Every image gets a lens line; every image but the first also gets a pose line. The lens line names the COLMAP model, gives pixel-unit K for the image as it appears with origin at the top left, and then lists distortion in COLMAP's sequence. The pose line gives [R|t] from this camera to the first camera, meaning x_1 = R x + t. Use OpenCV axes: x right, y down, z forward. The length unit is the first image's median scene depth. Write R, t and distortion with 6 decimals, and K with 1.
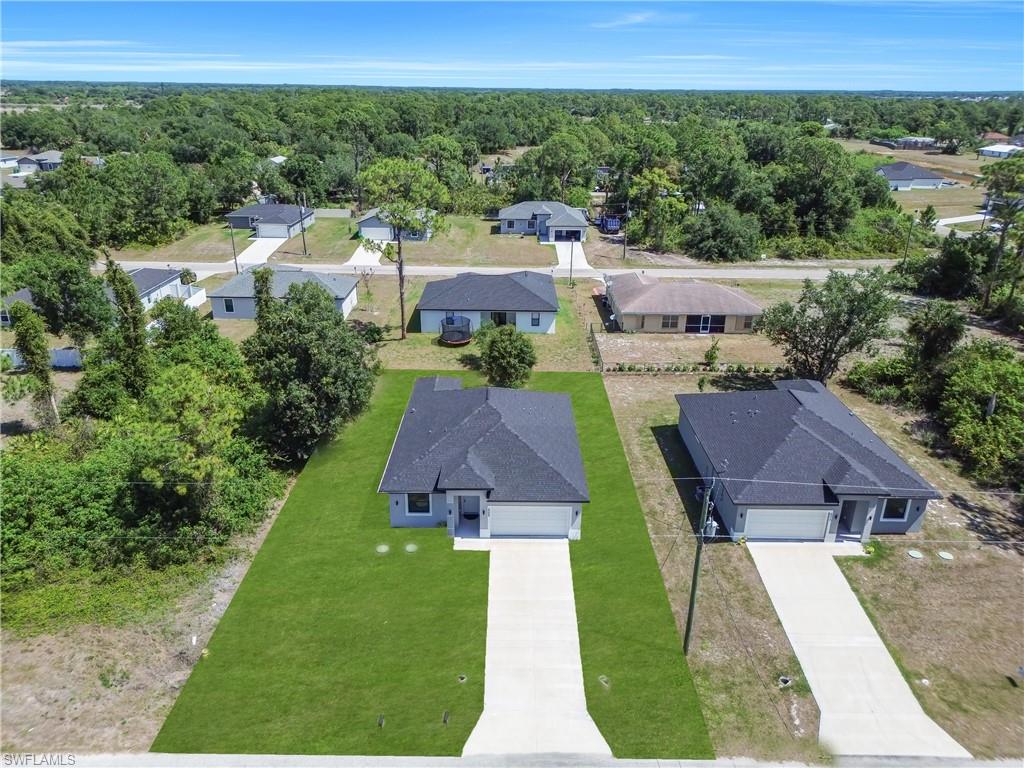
lens RADIAL K [[717.7, 0, 512.0], [0, 717.7, 384.0], [0, 0, 1]] dist [0.073974, -0.101928]
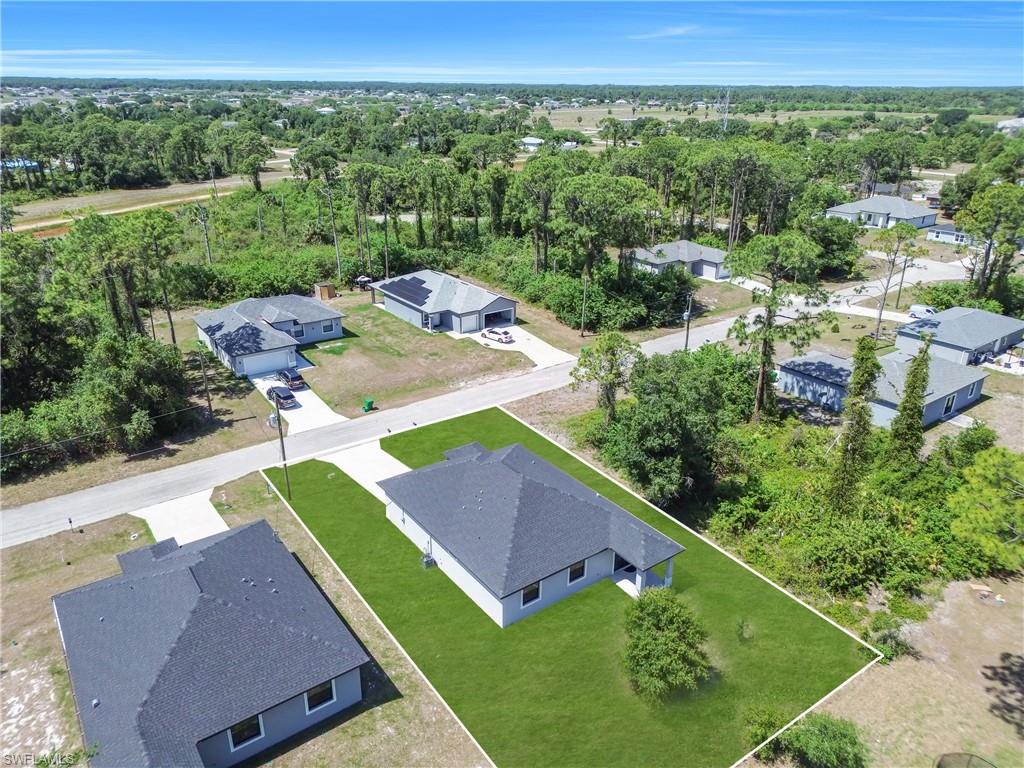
lens RADIAL K [[748.7, 0, 512.0], [0, 748.7, 384.0], [0, 0, 1]] dist [-0.000068, -0.000814]
pose [[-0.818390, 0.199675, -0.538858, 0.303028], [-0.231692, 0.743454, 0.627371, -0.442051], [0.525886, 0.638284, -0.562172, 0.915075]]
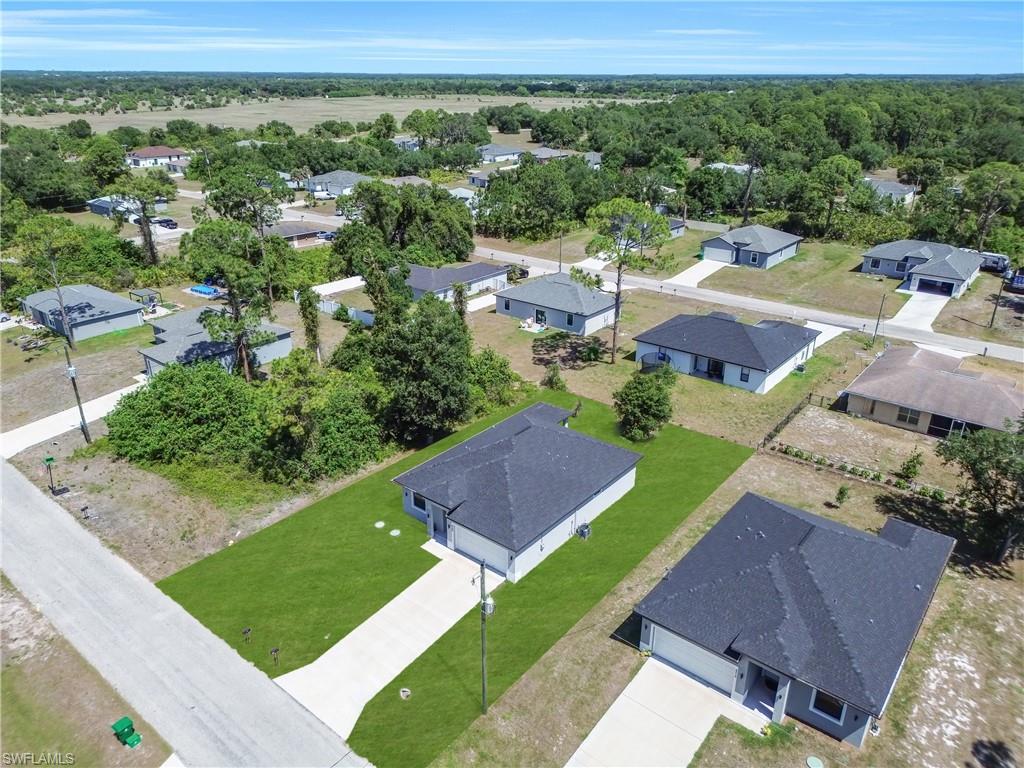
lens RADIAL K [[717.7, 0, 512.0], [0, 717.7, 384.0], [0, 0, 1]] dist [0.073974, -0.101928]
pose [[0.773765, 0.241685, -0.585557, 0.348641], [-0.235025, 0.967912, 0.088934, -0.089768], [0.588261, 0.068807, 0.805738, 0.057988]]
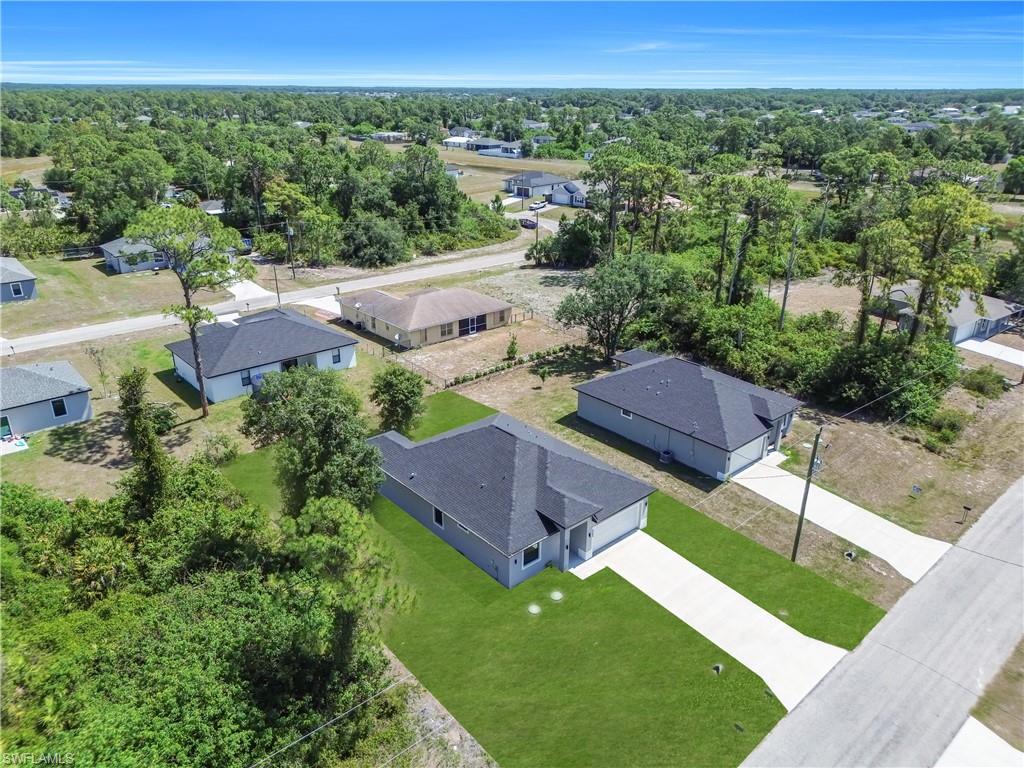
lens RADIAL K [[705.8, 0, 513.1], [0, 705.8, 405.9], [0, 0, 1]] dist [0.076013, -0.095284]
pose [[0.750133, -0.274603, 0.601576, -0.364303], [0.252007, 0.959765, 0.123868, -0.083152], [-0.611386, 0.058684, 0.789154, 0.128068]]
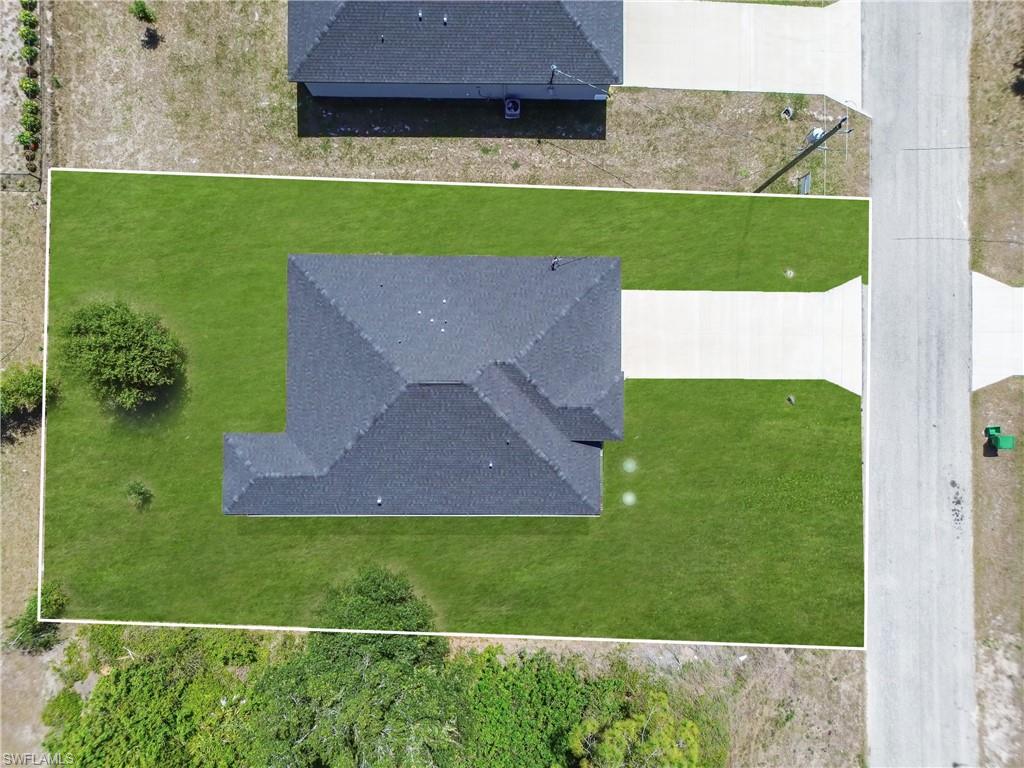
lens RADIAL K [[717.7, 0, 512.0], [0, 717.7, 384.0], [0, 0, 1]] dist [0.073974, -0.101928]
pose [[0.006617, -0.999976, -0.001805, -0.018992], [0.361703, 0.000710, 0.932293, -0.339642], [-0.932270, -0.006822, 0.361699, 0.423136]]
